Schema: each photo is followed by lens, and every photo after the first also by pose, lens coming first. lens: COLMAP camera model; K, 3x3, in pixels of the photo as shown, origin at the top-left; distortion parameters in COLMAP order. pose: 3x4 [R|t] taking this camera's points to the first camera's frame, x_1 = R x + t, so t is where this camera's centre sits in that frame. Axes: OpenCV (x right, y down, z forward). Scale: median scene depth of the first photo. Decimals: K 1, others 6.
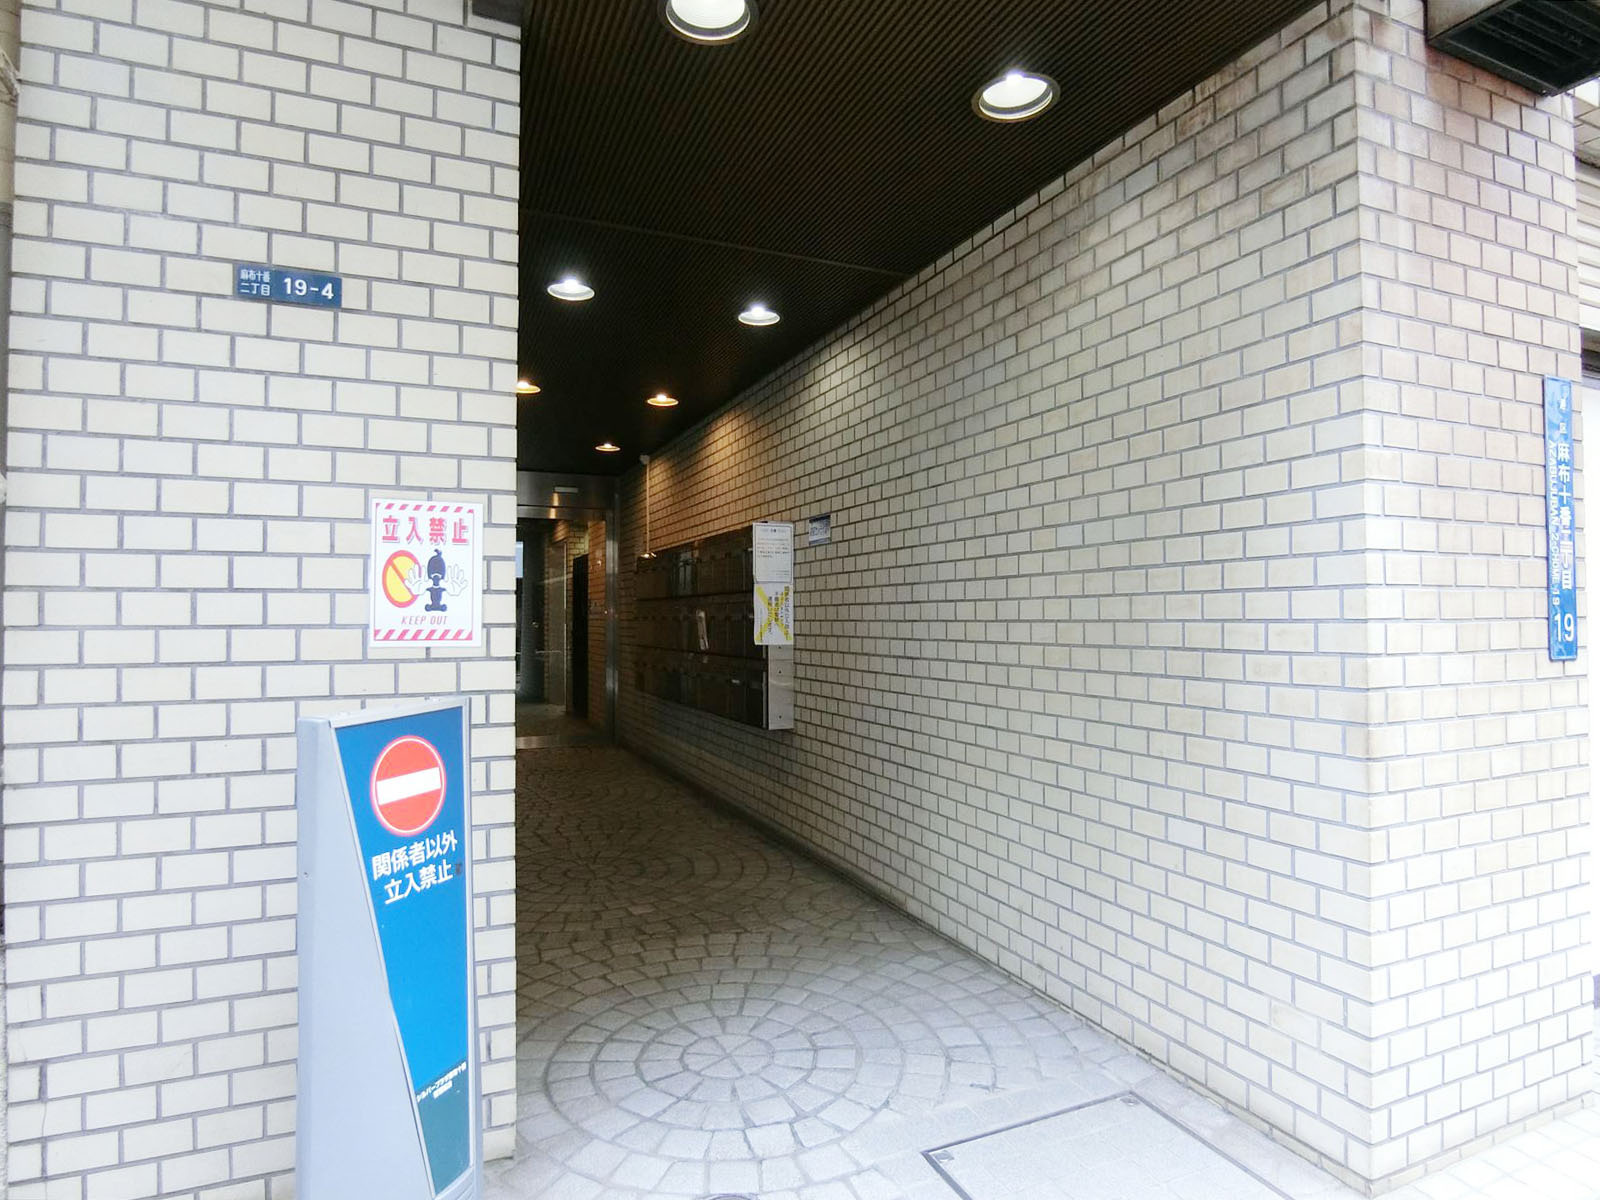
lens RADIAL K [[881.3, 0, 794.1], [0, 881.3, 601.9], [0, 0, 1]] dist [-0.021220, -0.003010]
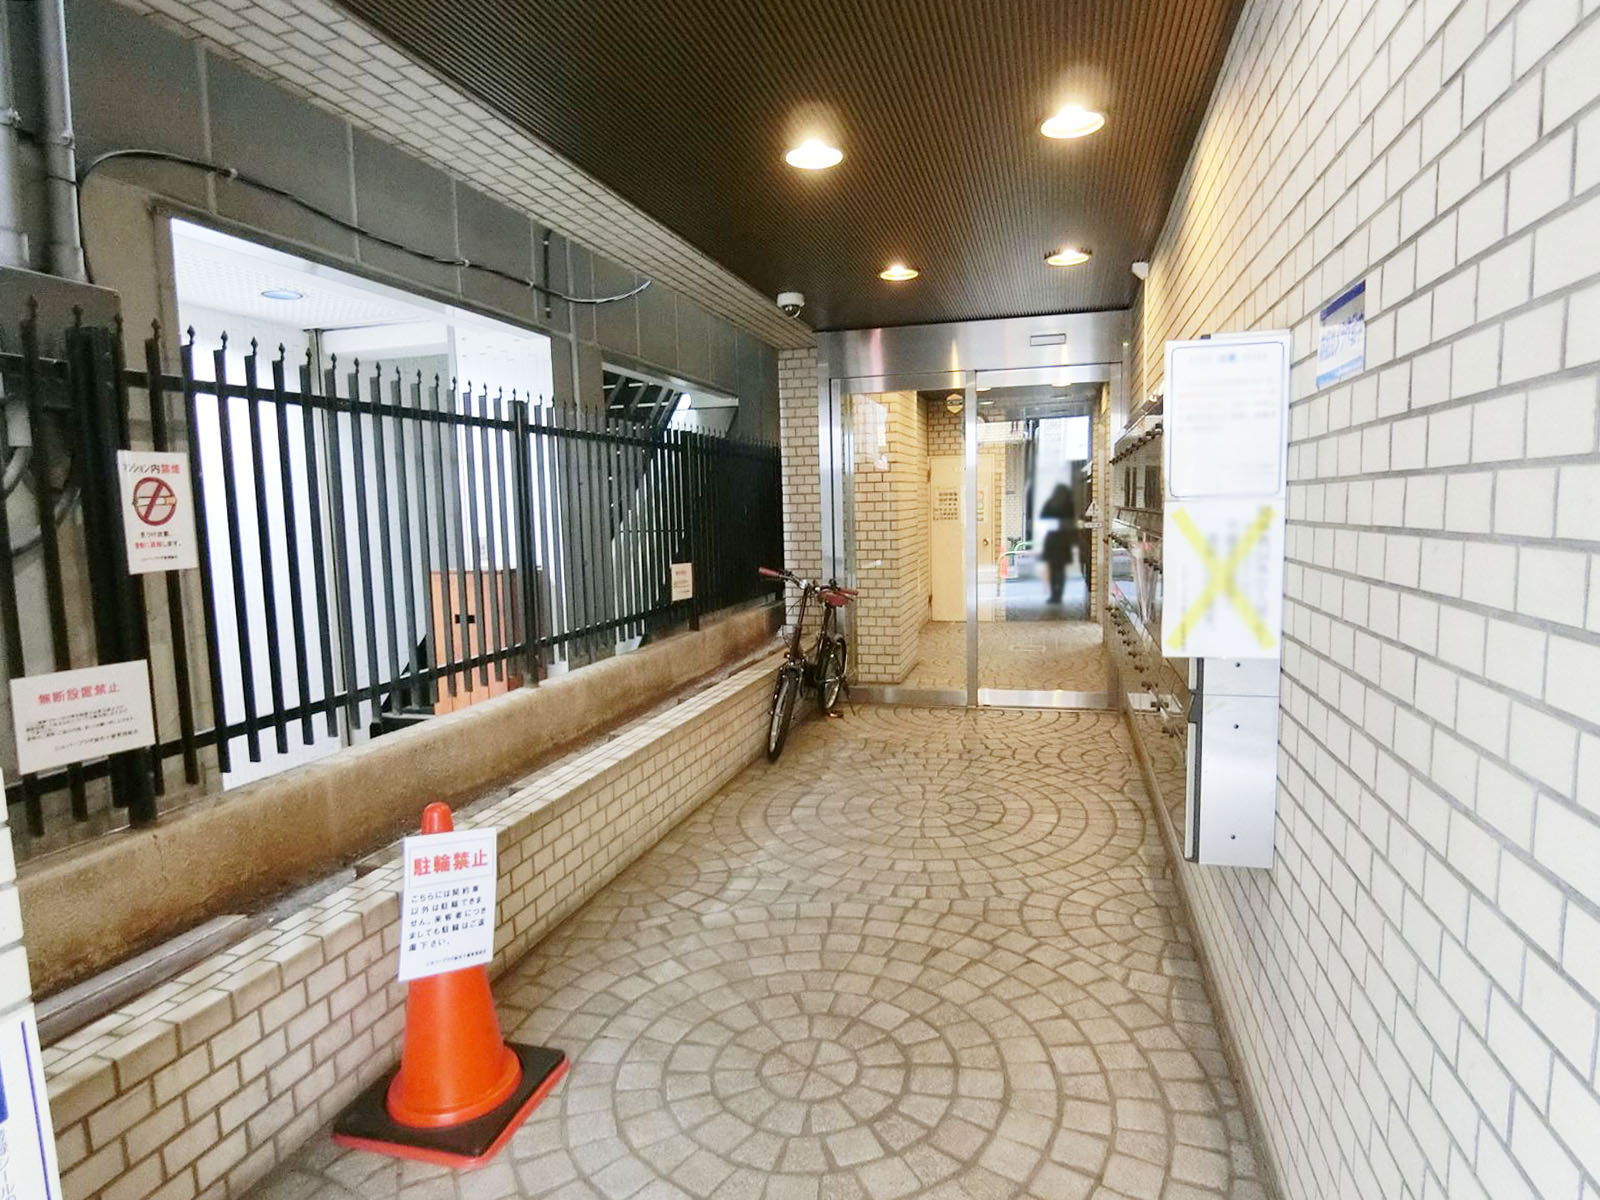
lens RADIAL K [[881.3, 0, 807.7], [0, 881.3, 605.0], [0, 0, 1]] dist [-0.021220, -0.003010]
pose [[0.772729, 0.044964, -0.633141, 0.084123], [0.043680, 0.991356, 0.123714, -0.031744], [0.633231, -0.123253, 0.764086, 0.606535]]
